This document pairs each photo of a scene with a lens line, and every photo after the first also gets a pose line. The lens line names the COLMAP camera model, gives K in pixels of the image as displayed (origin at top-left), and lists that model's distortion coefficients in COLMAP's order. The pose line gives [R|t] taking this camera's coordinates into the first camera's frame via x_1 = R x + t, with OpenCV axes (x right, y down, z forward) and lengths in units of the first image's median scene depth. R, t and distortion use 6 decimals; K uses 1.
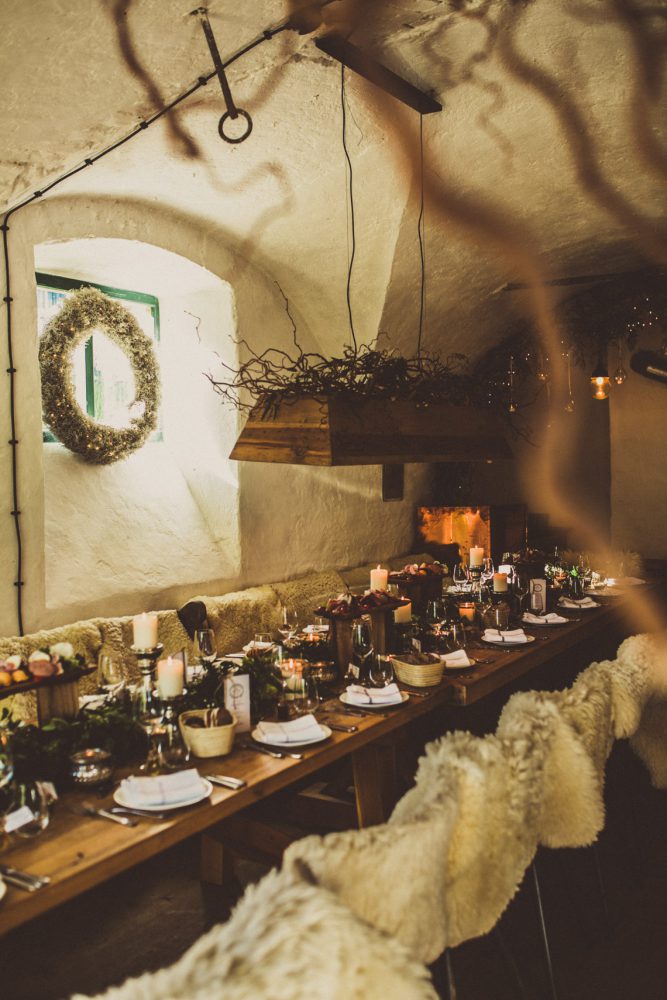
lens RADIAL K [[968.1, 0, 333.5], [0, 968.1, 500.0], [0, 0, 1]] dist [-0.037295, 0.017712]
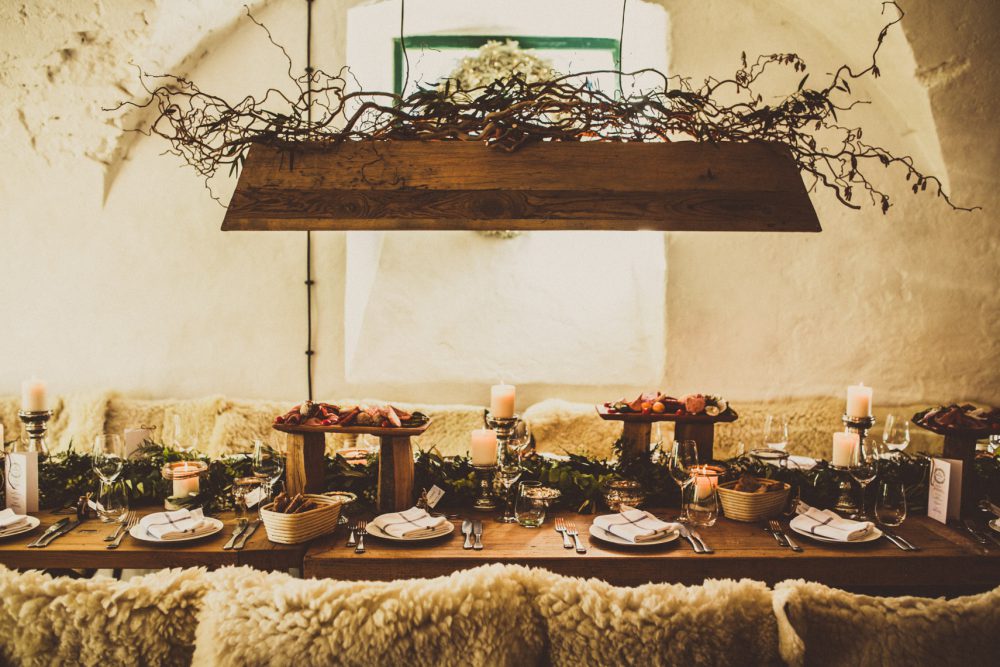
lens RADIAL K [[968.1, 0, 500.0], [0, 968.1, 333.5], [0, 0, 1]] dist [-0.037295, 0.017712]
pose [[0.549723, 0.088442, -0.830652, 0.759299], [-0.051361, 0.996077, 0.072064, -0.020106], [0.833766, 0.003047, 0.552109, 0.738827]]
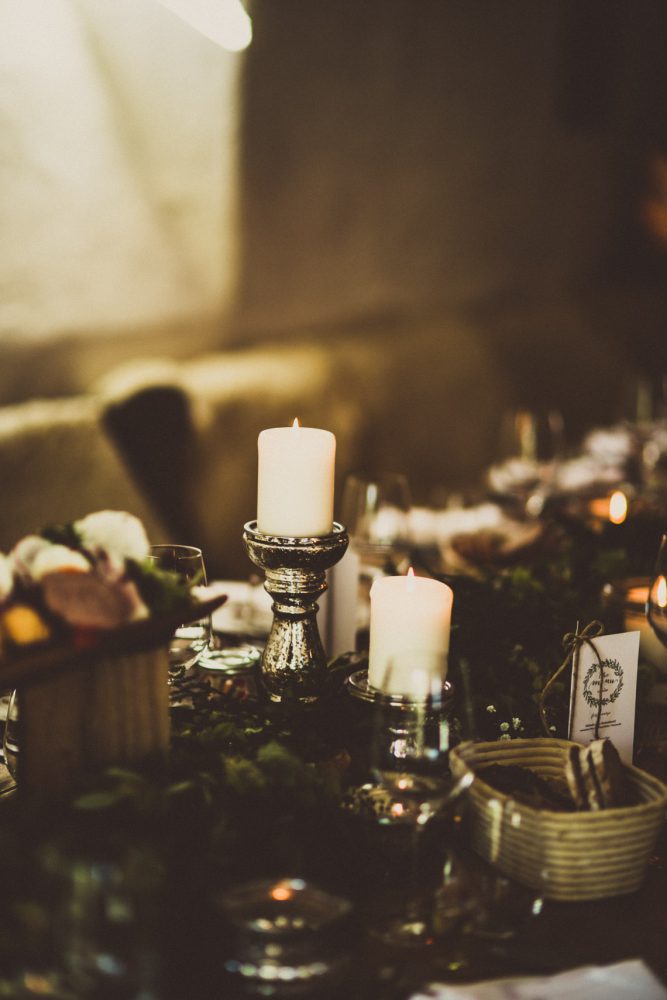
lens RADIAL K [[2488.9, 0, 333.5], [0, 2488.9, 500.0], [0, 0, 1]] dist [-0.041278, 0.110384]
pose [[0.995804, 0.038487, 0.083029, -0.212854], [-0.050229, 0.988255, 0.144324, 0.024867], [-0.076499, -0.147889, 0.986041, 0.194057]]
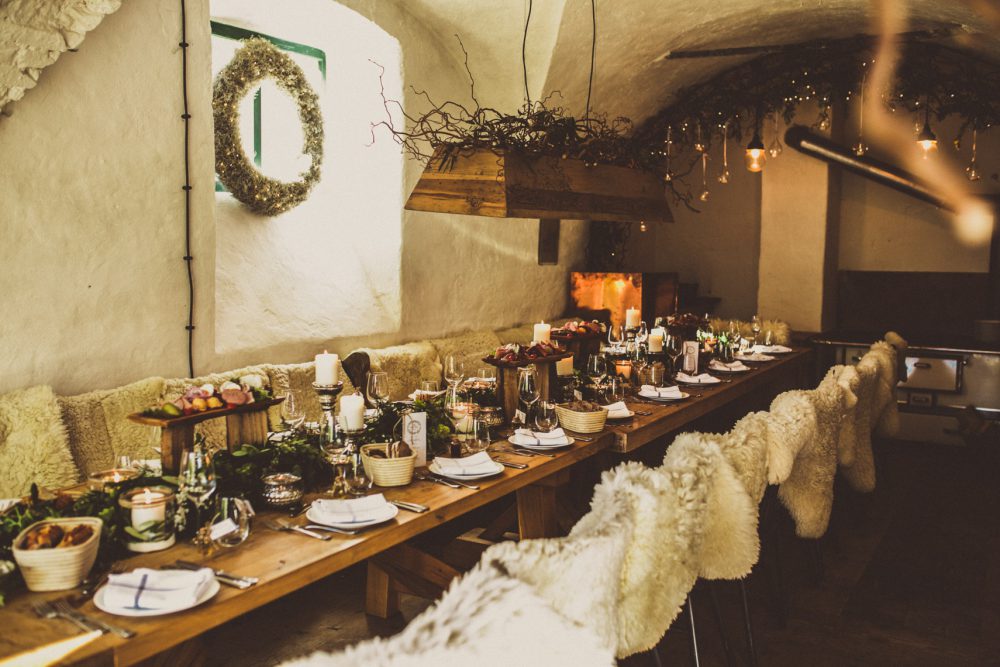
lens RADIAL K [[968.1, 0, 500.0], [0, 968.1, 333.5], [0, 0, 1]] dist [-0.037295, 0.017712]
pose [[0.999130, 0.029429, 0.029565, -0.034568], [-0.031211, 0.997605, 0.061720, 0.023916], [-0.027678, -0.062589, 0.997655, -0.035606]]
